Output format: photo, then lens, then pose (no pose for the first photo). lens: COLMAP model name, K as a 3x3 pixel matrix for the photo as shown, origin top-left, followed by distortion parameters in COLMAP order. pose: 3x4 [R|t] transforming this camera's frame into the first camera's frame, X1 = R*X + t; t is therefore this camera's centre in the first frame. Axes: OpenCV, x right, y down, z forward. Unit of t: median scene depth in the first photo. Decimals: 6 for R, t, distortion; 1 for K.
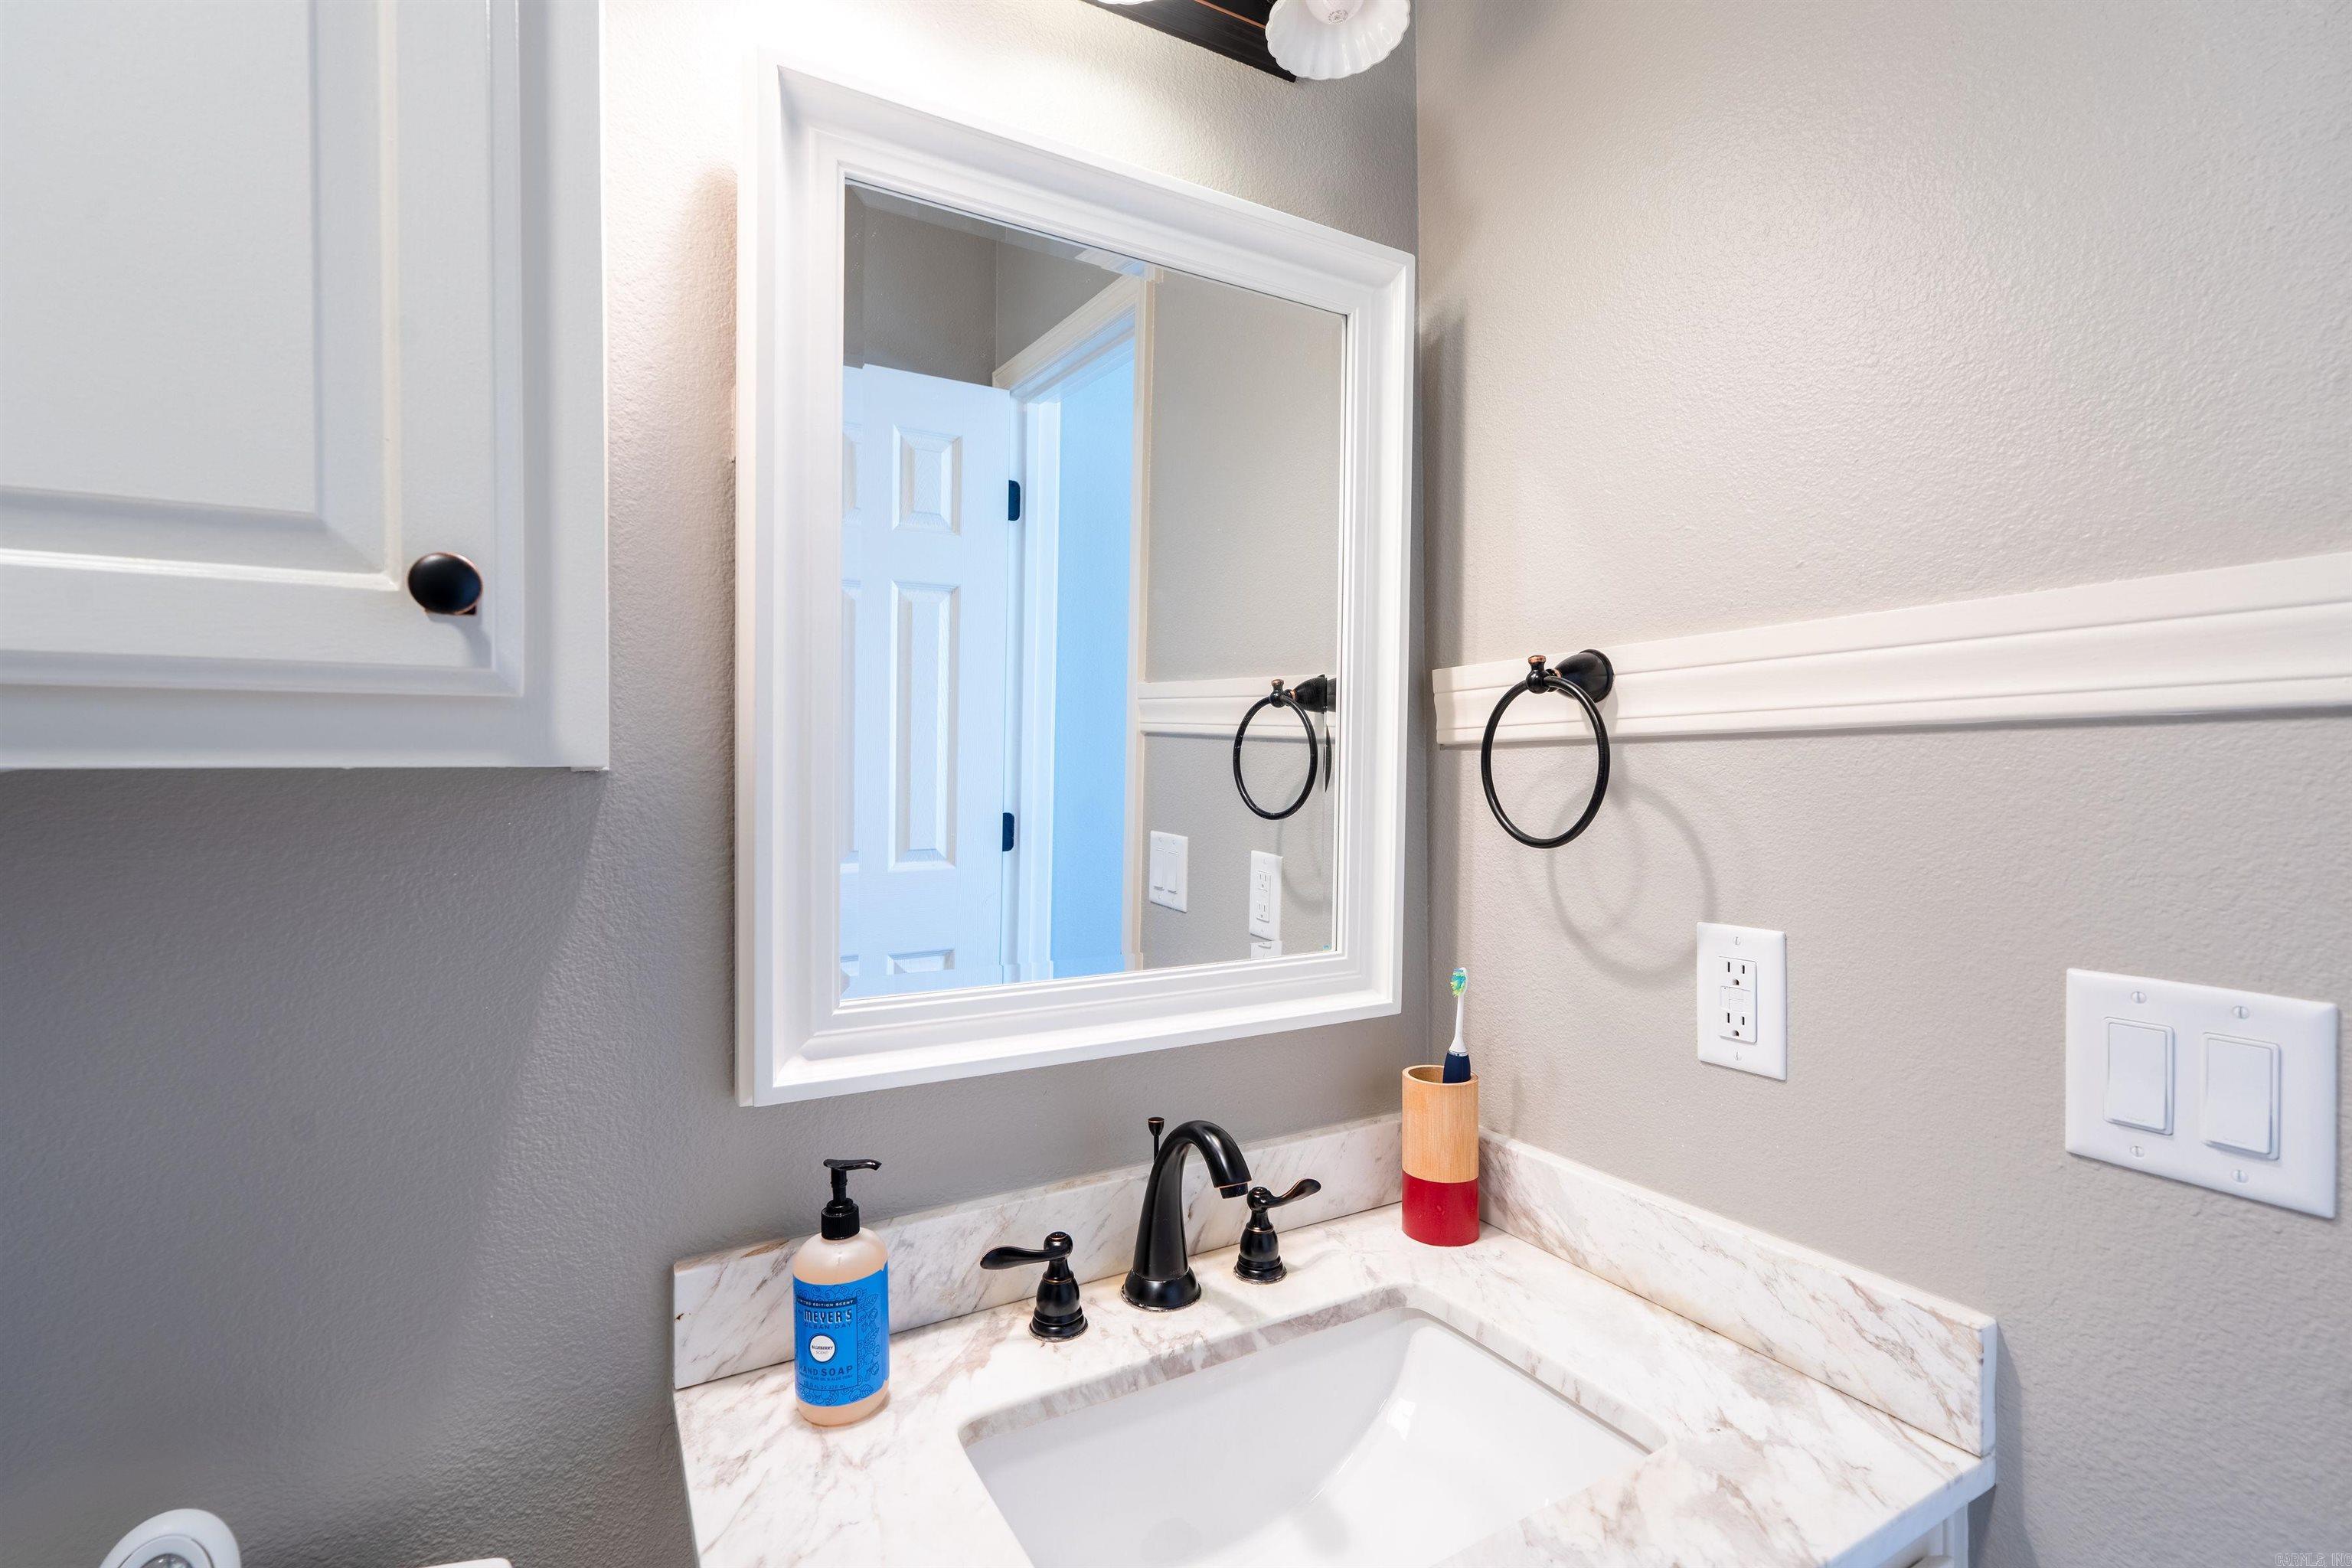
lens RADIAL K [[1071.6, 0, 1177.9], [0, 1071.6, 783.1], [0, 0, 1]] dist [-0.008032, 0.001913]
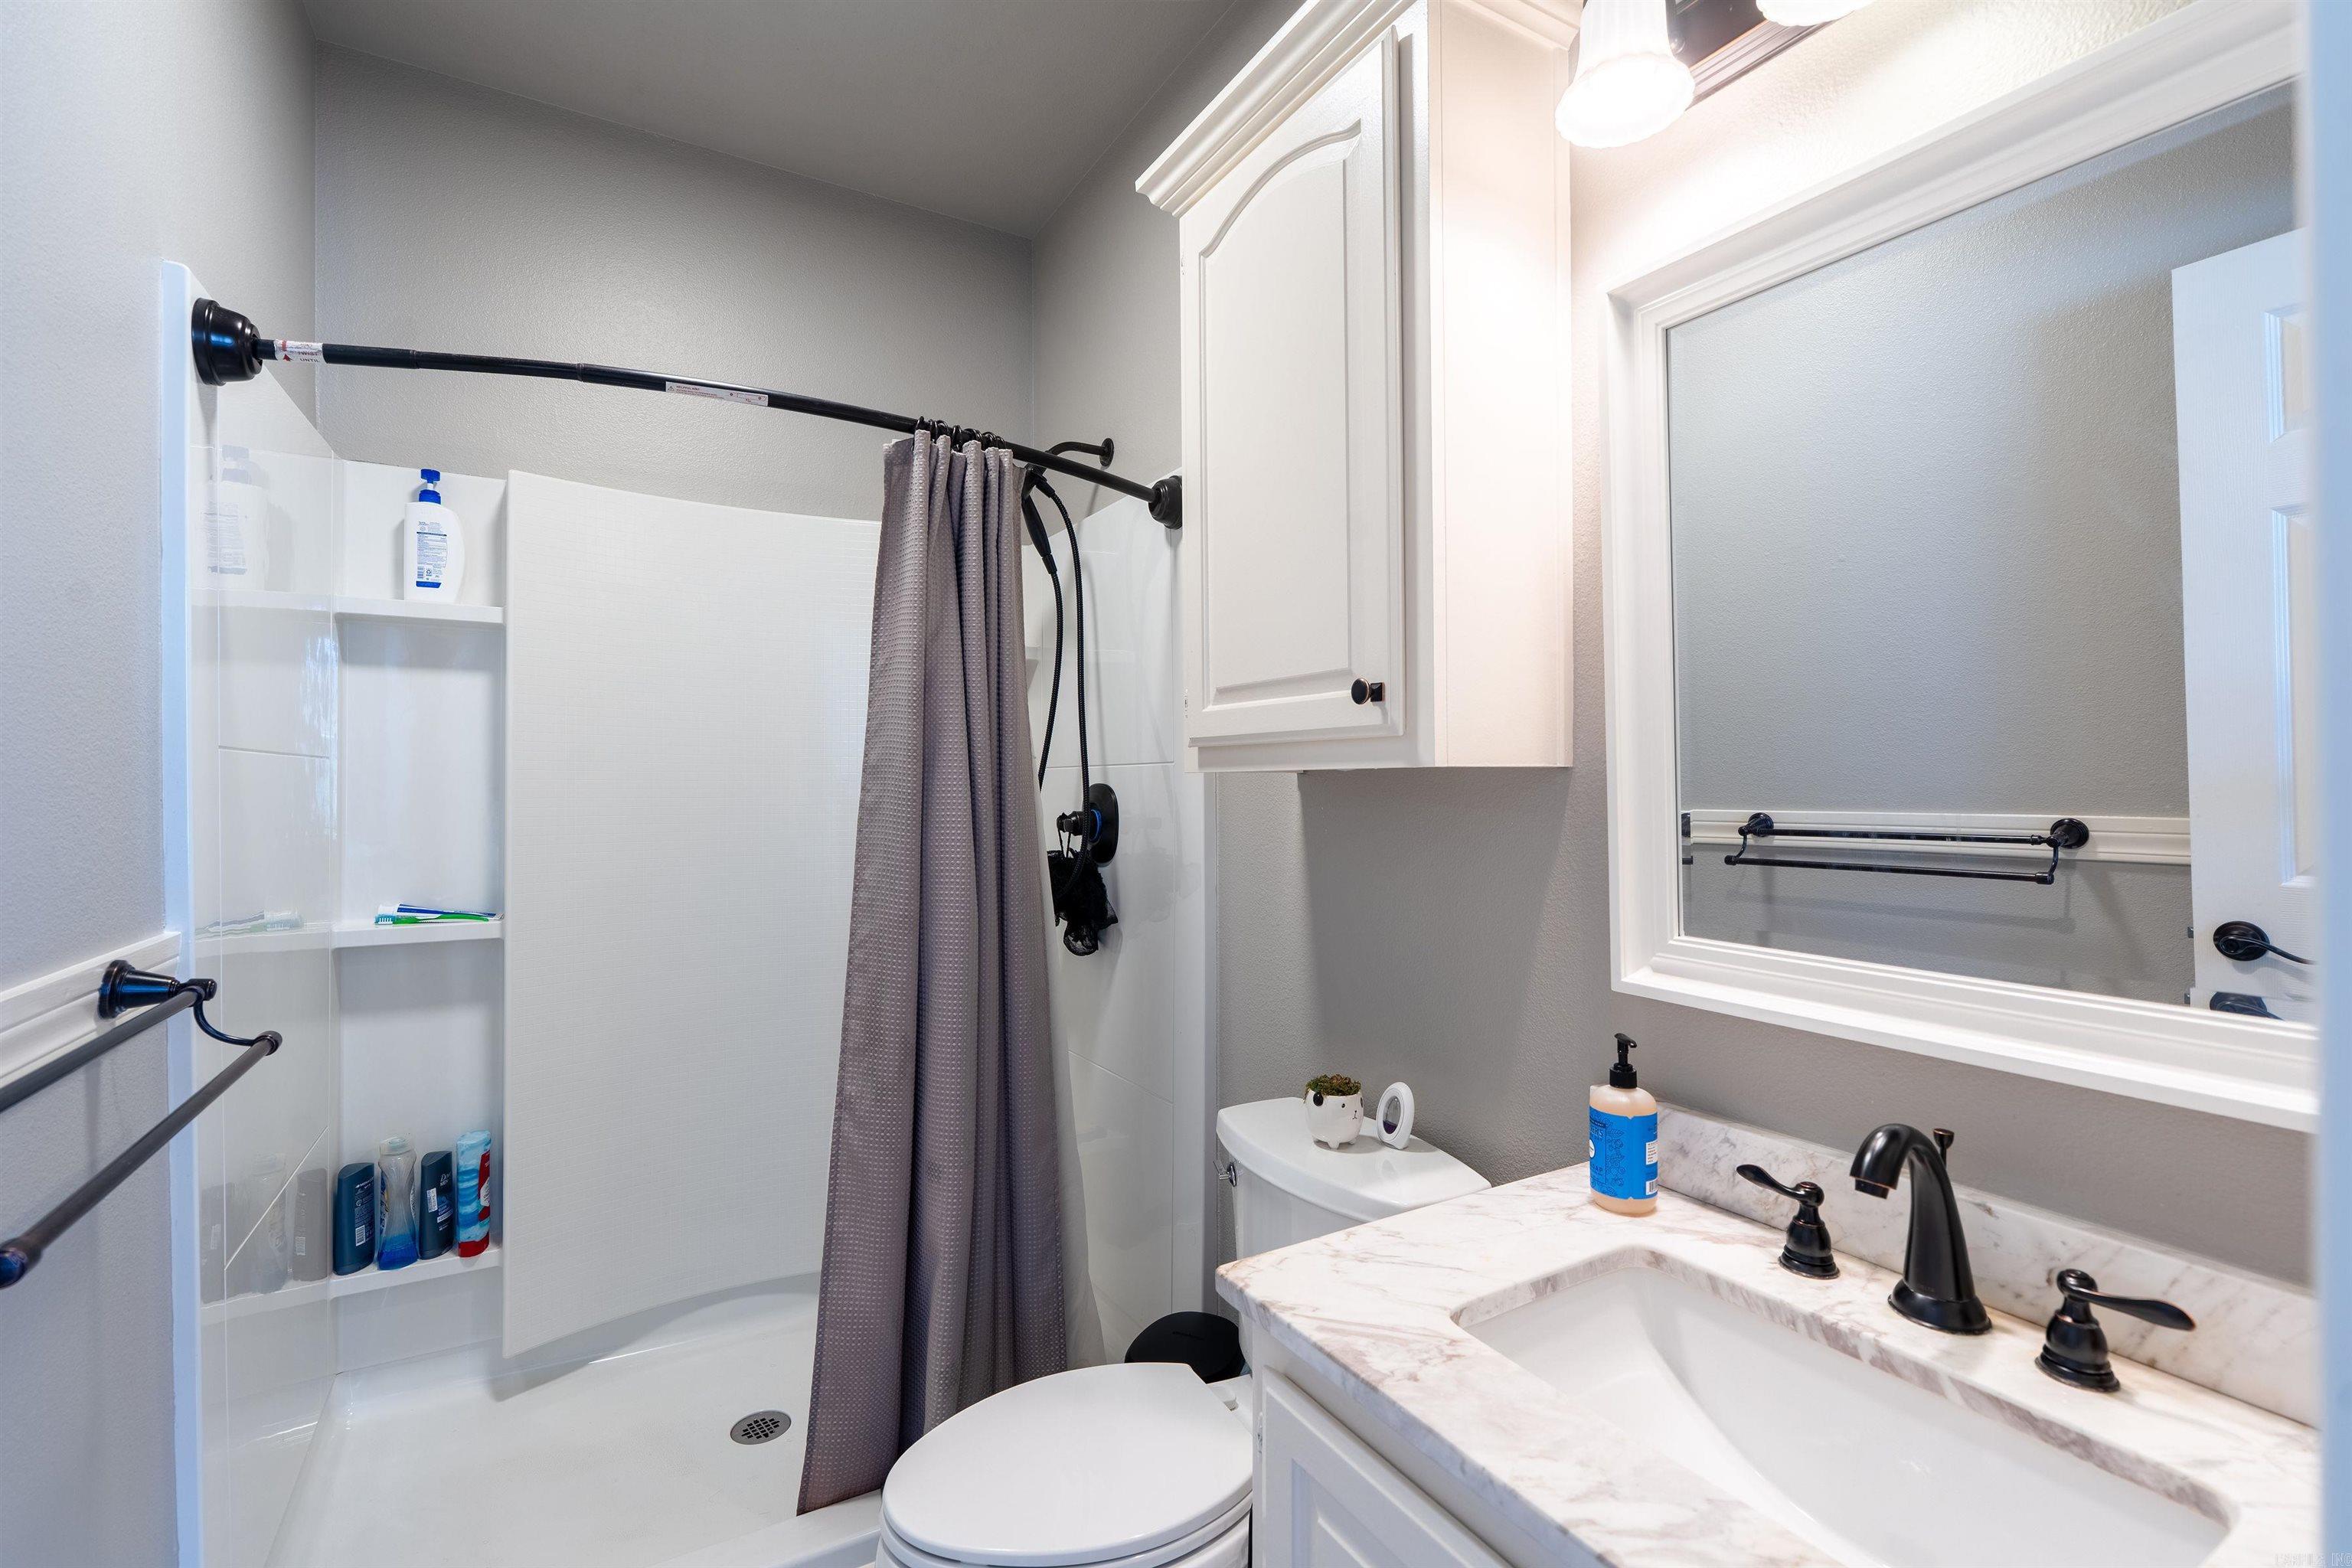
lens RADIAL K [[1071.6, 0, 1177.9], [0, 1071.6, 783.1], [0, 0, 1]] dist [-0.008032, 0.001913]
pose [[-0.001502, 0.011740, -0.999930, 1.037952], [0.001275, 0.999930, 0.011738, -0.006739], [0.999998, -0.001258, -0.001517, 0.366778]]
